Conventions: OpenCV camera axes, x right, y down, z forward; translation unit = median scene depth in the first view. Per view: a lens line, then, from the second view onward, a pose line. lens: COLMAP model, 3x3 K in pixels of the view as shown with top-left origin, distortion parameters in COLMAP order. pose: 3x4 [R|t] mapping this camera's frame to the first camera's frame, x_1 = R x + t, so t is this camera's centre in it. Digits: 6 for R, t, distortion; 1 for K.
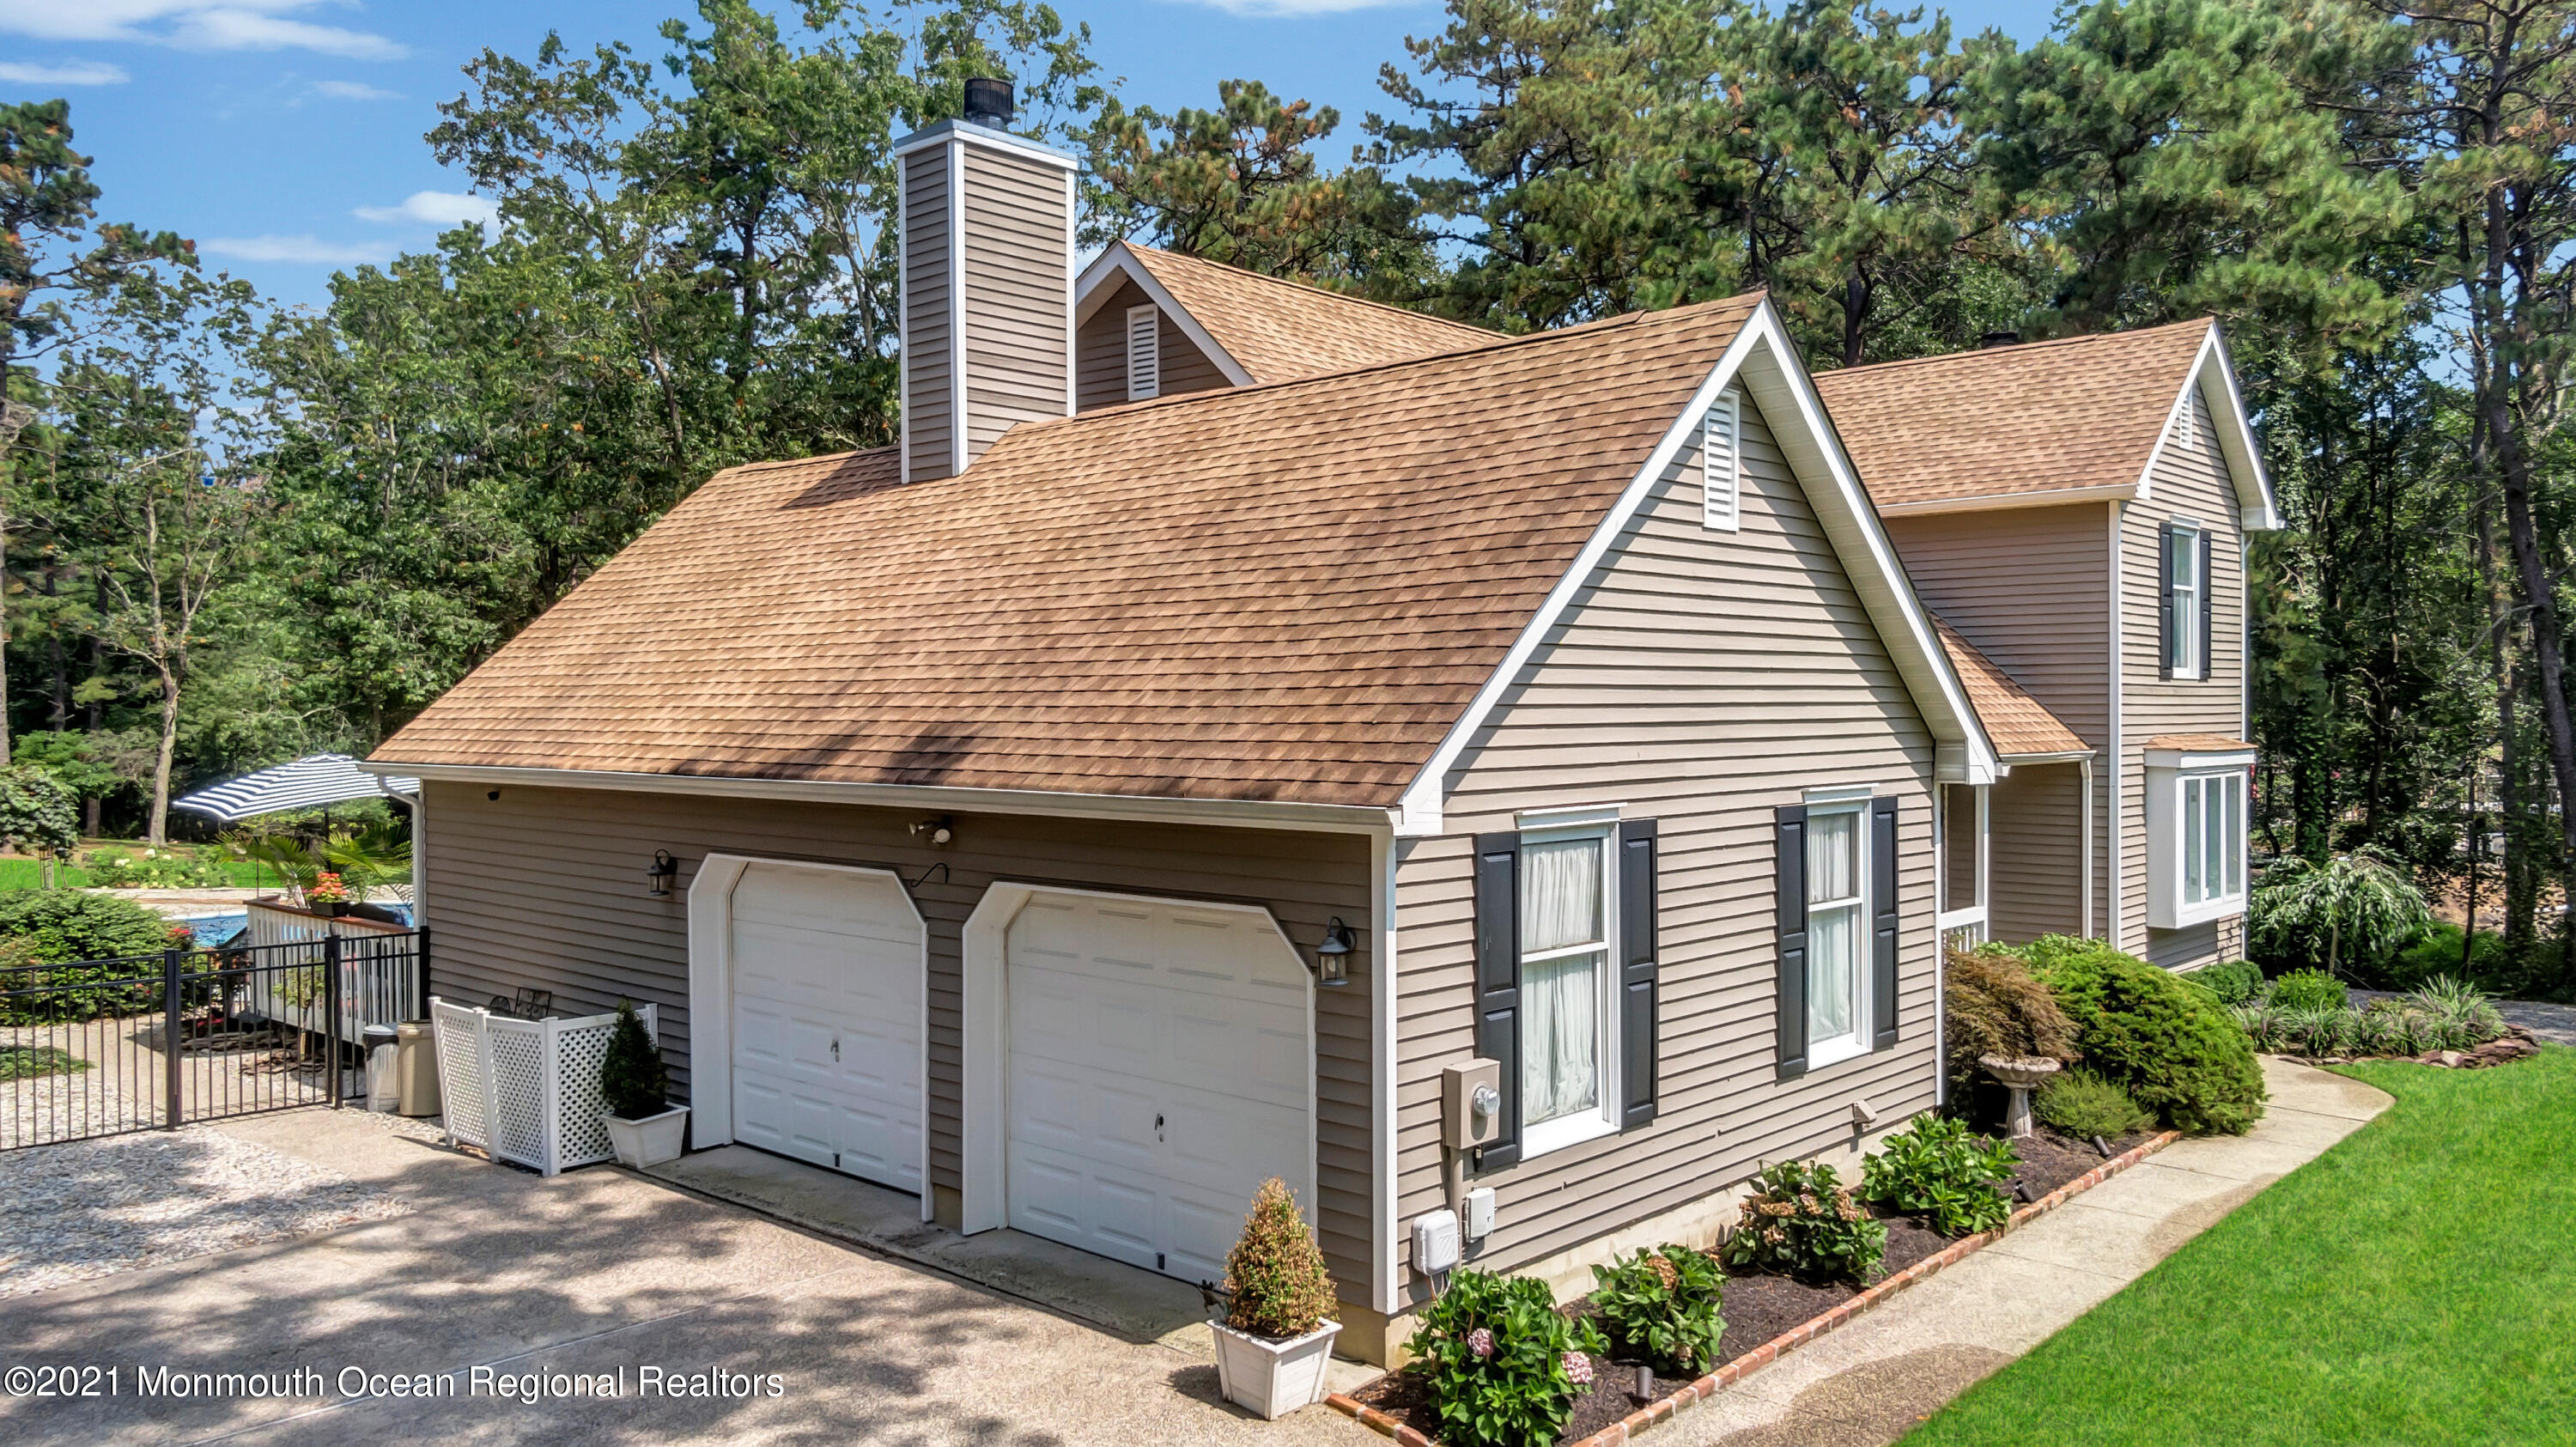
lens RADIAL K [[1858.6, 0, 1293.8], [0, 1858.6, 733.3], [0, 0, 1]] dist [0.043658, -0.058831]
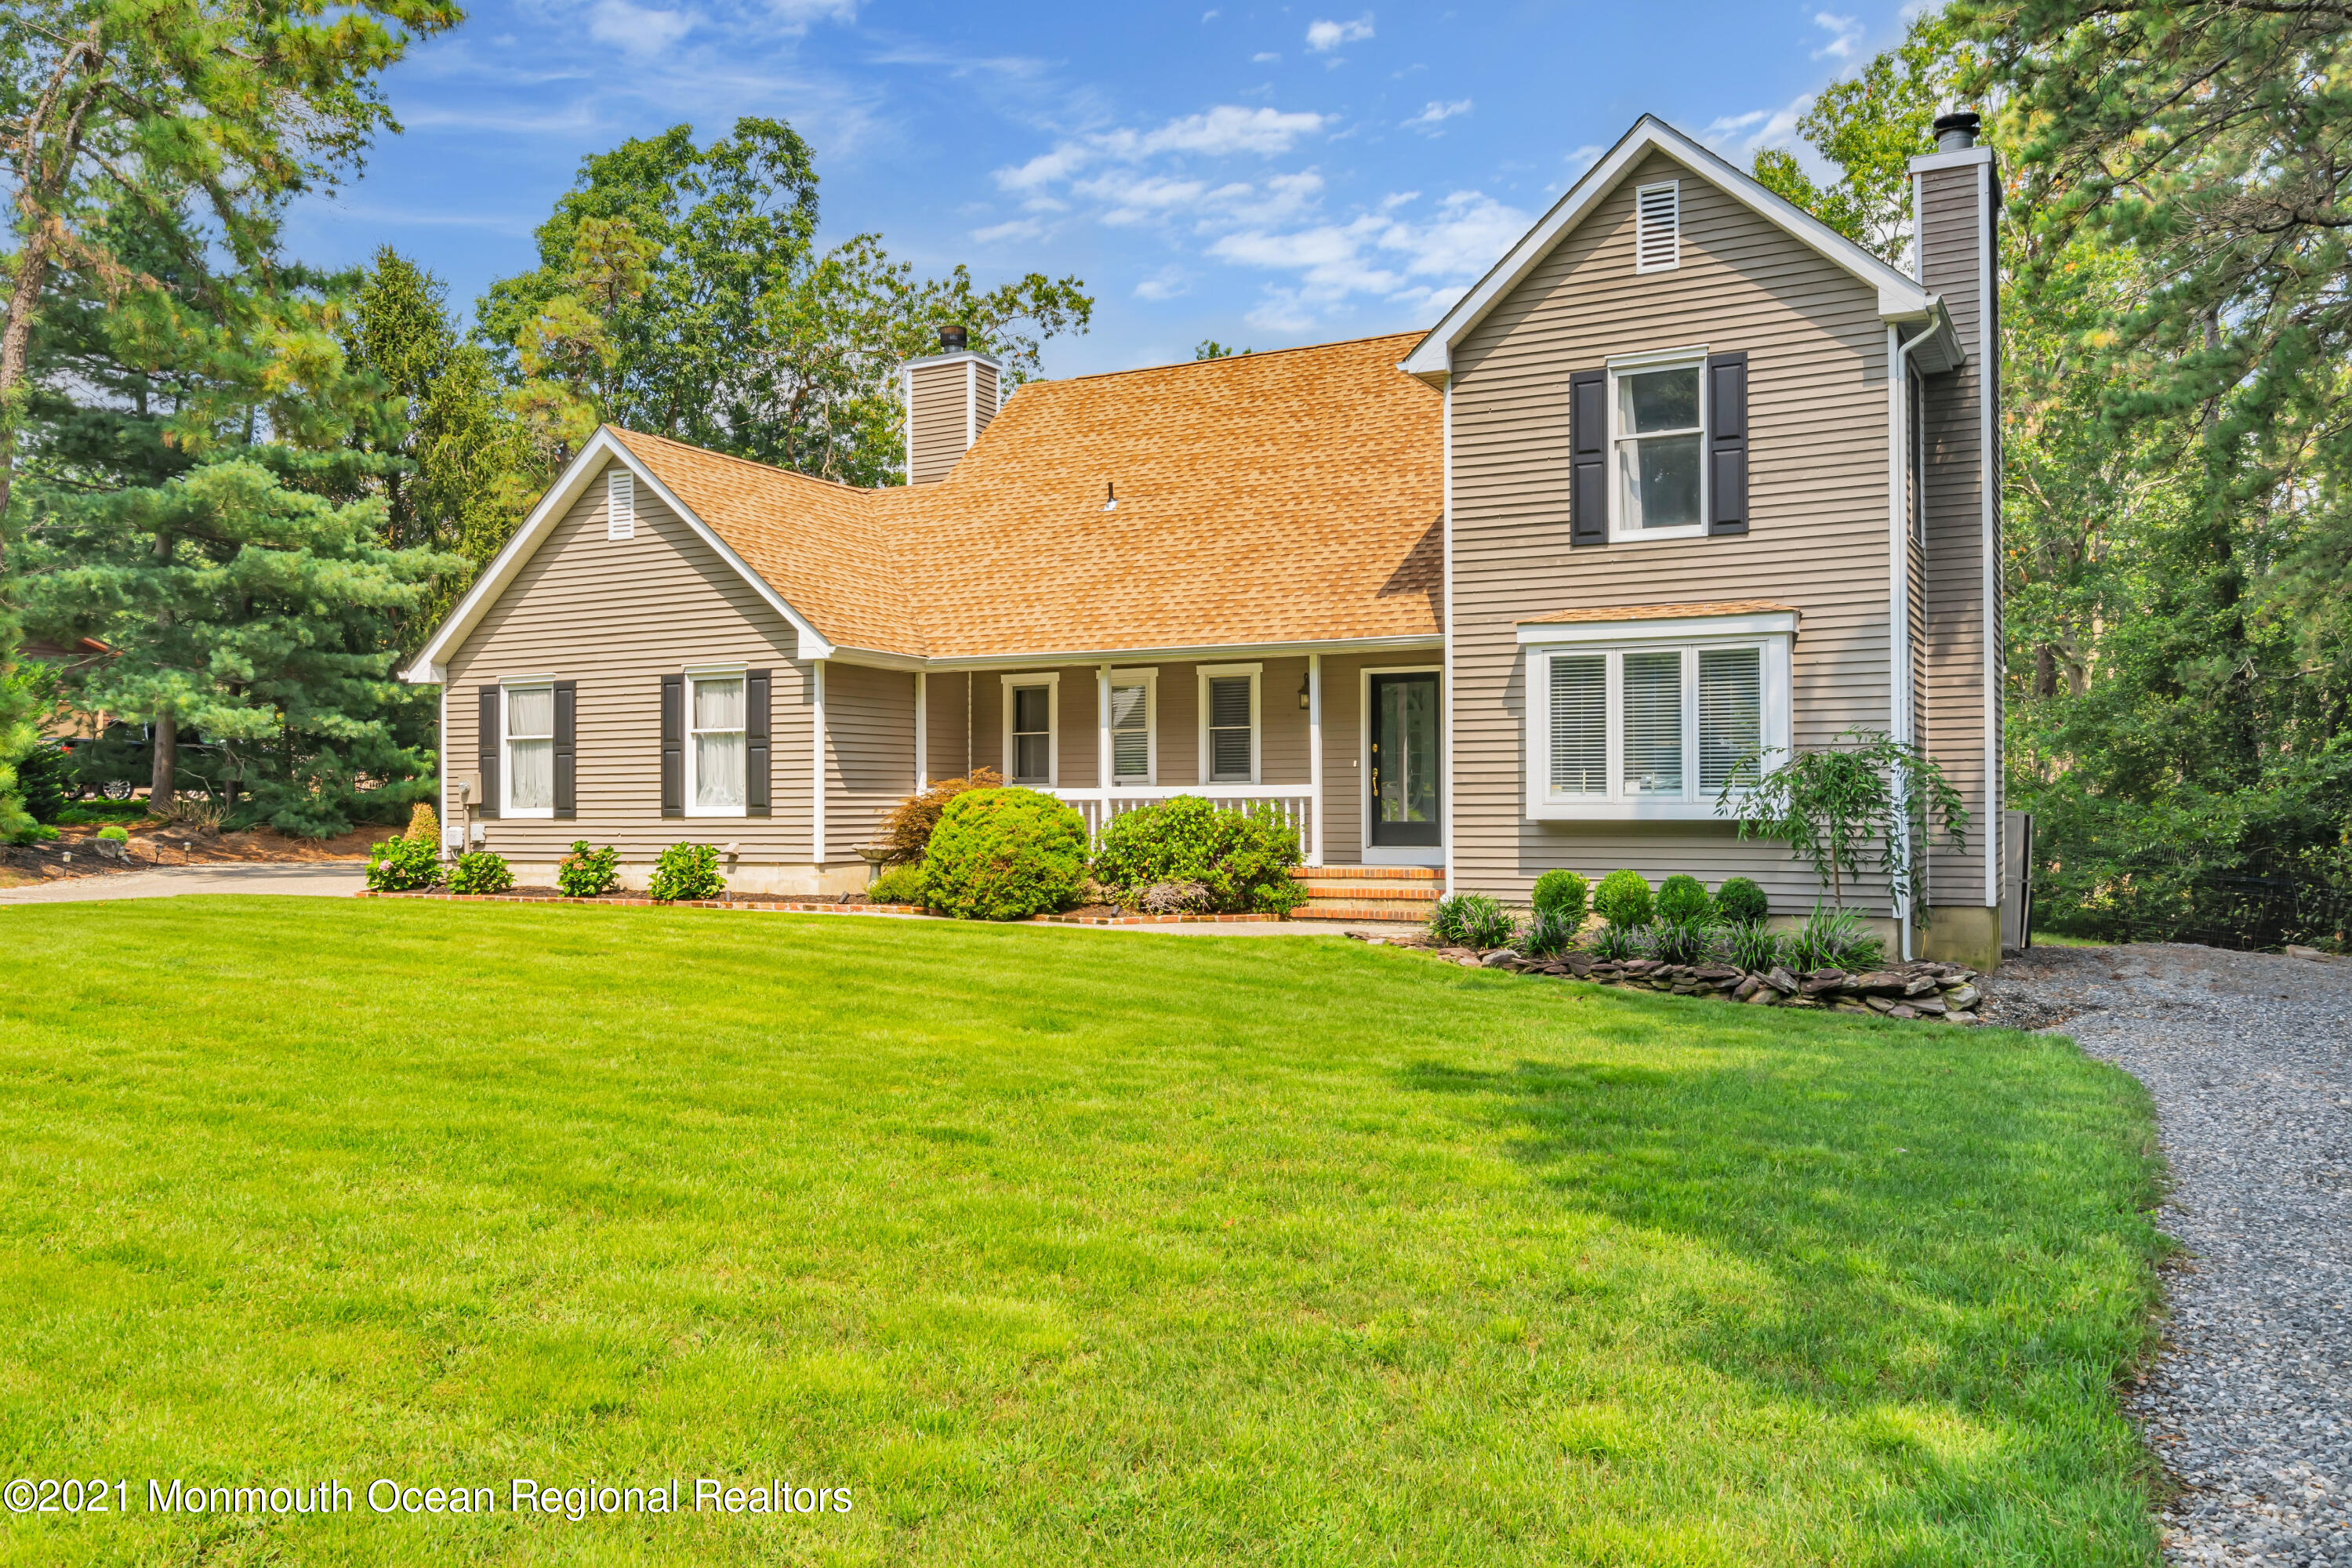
lens RADIAL K [[1820.4, 0, 1176.0], [0, 1820.4, 784.0], [0, 0, 1]] dist [-0.000911, 0.000741]
pose [[0.251728, -0.012480, -0.967718, 1.155873], [-0.008470, 0.999850, -0.015098, 0.091857], [0.967761, 0.011997, 0.251584, 0.543402]]
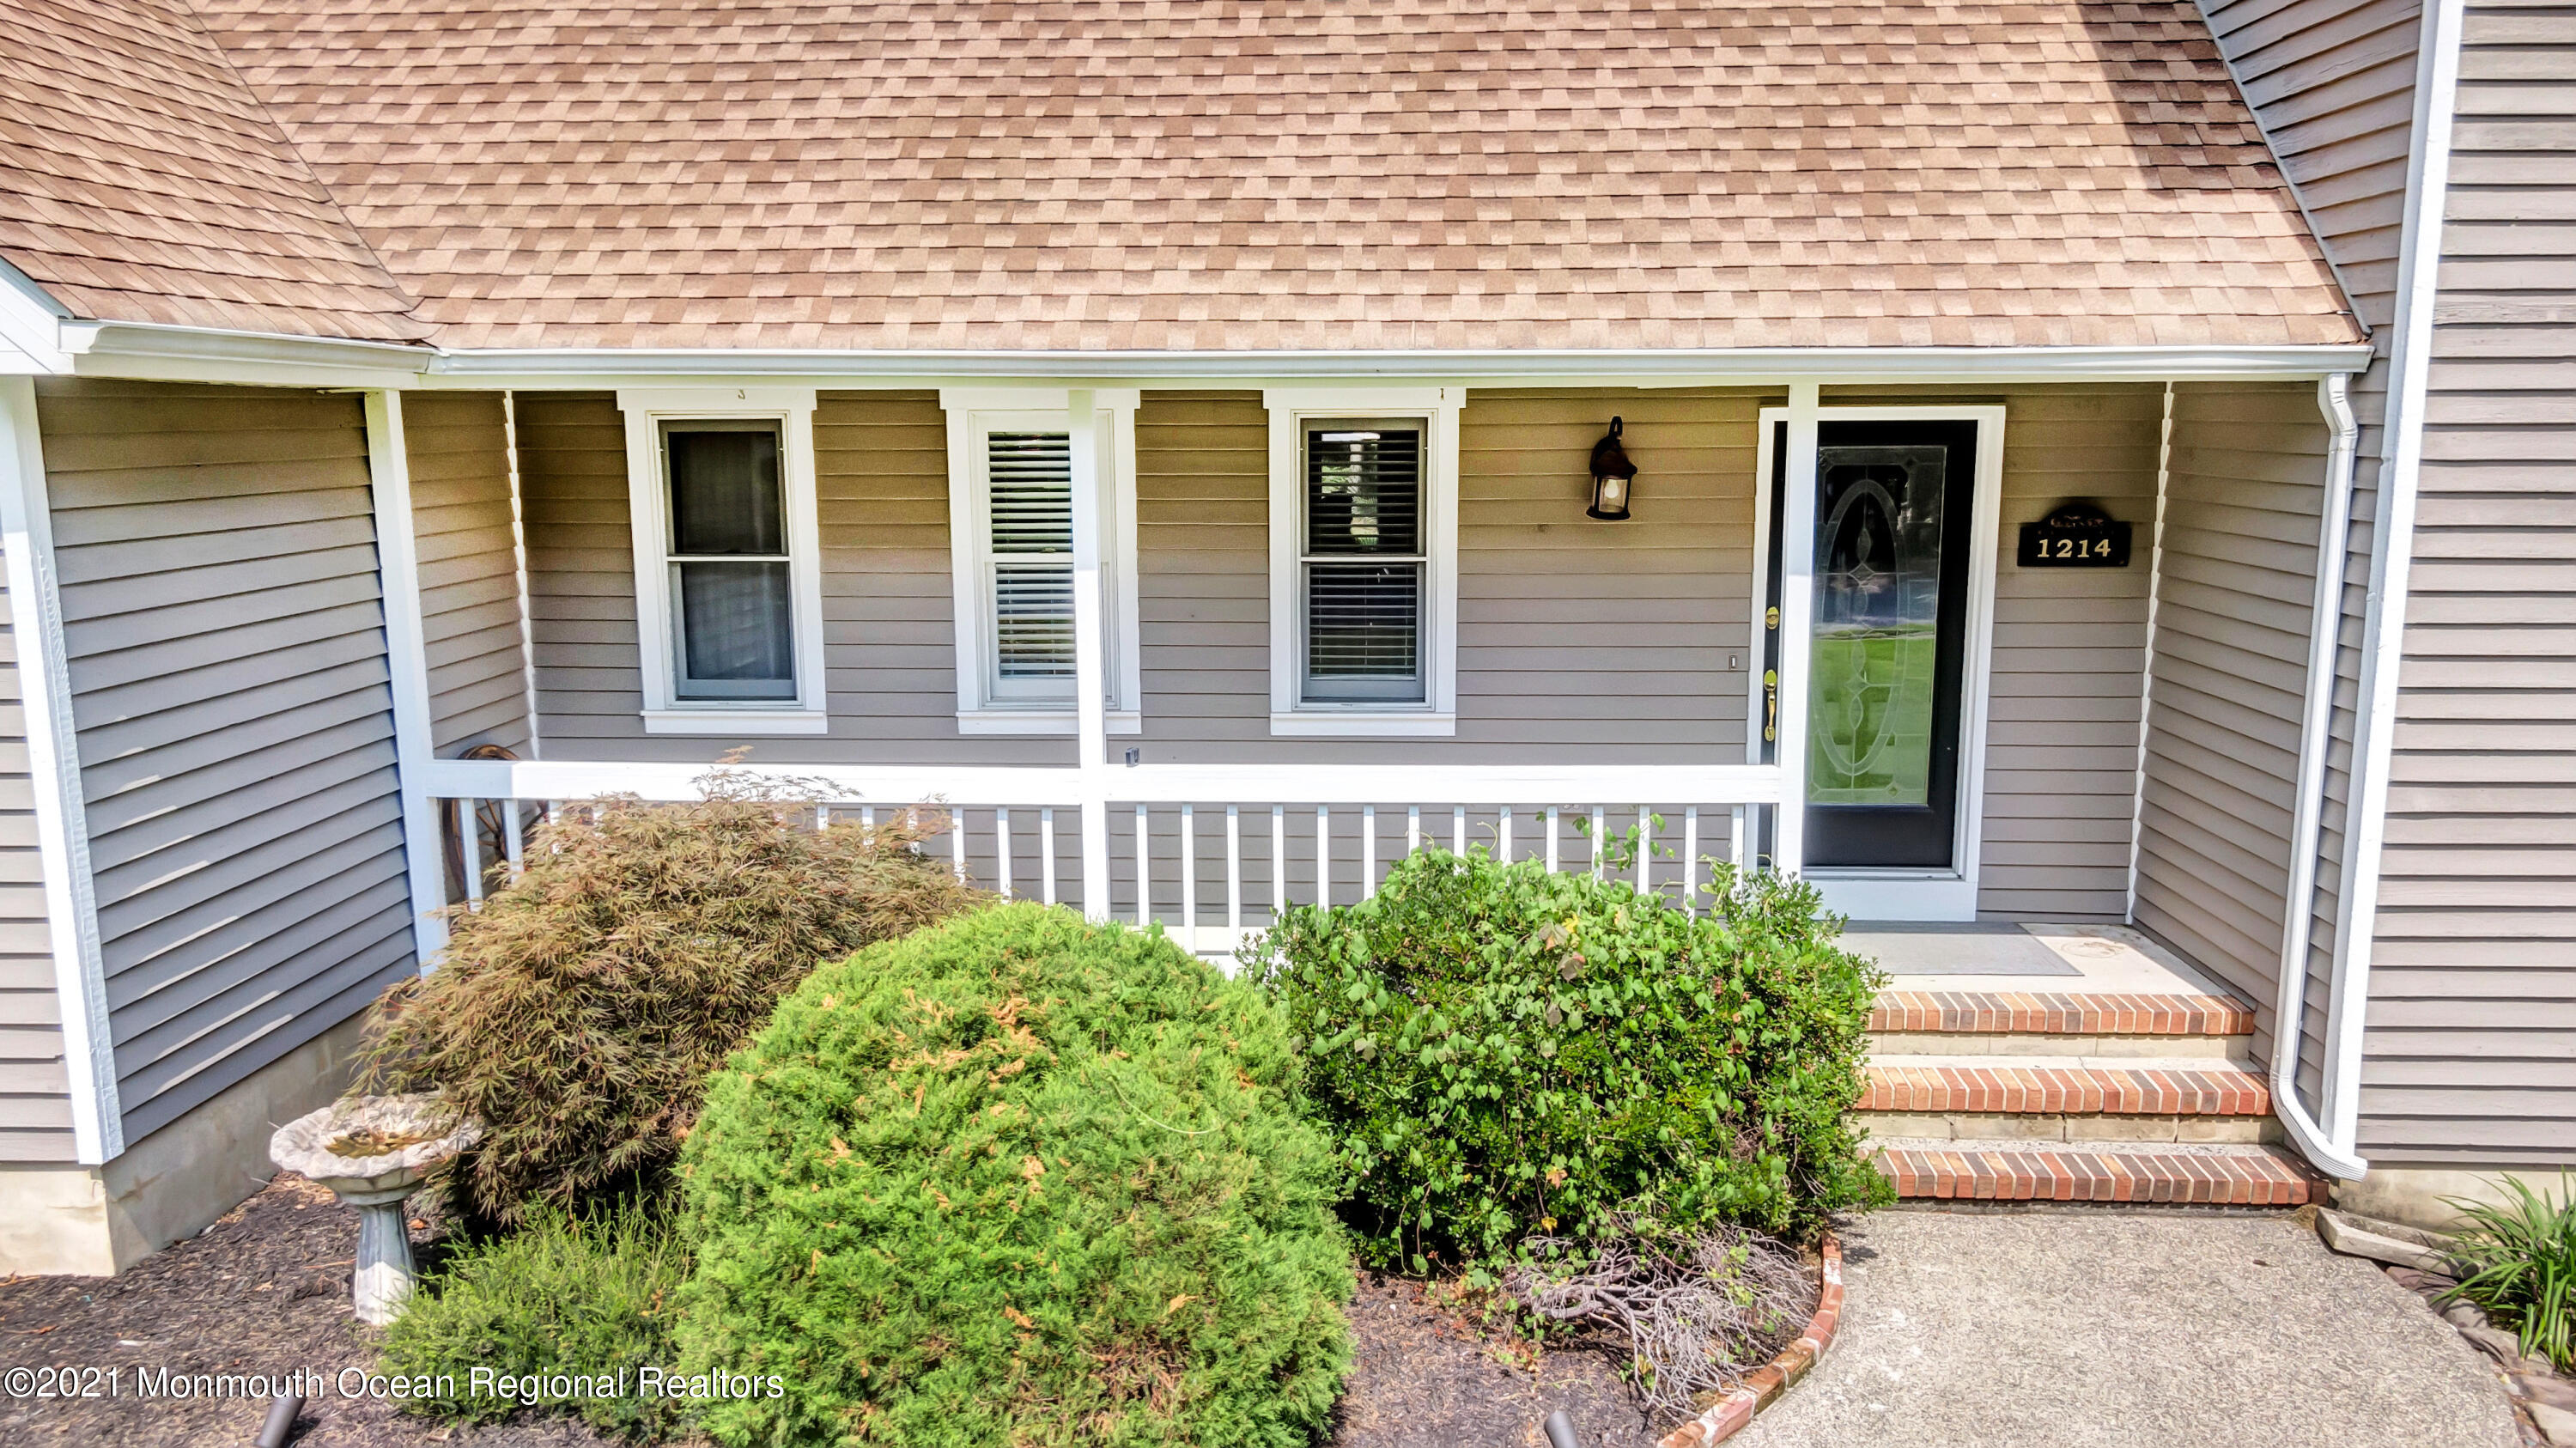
lens RADIAL K [[1858.7, 0, 1293.8], [0, 1858.7, 733.8], [0, 0, 1]] dist [0.043658, -0.058831]
pose [[0.645128, 0.129969, -0.752939, 0.491778], [-0.005430, 0.986182, 0.165578, 0.020374], [0.764055, -0.102730, 0.636919, 0.569246]]
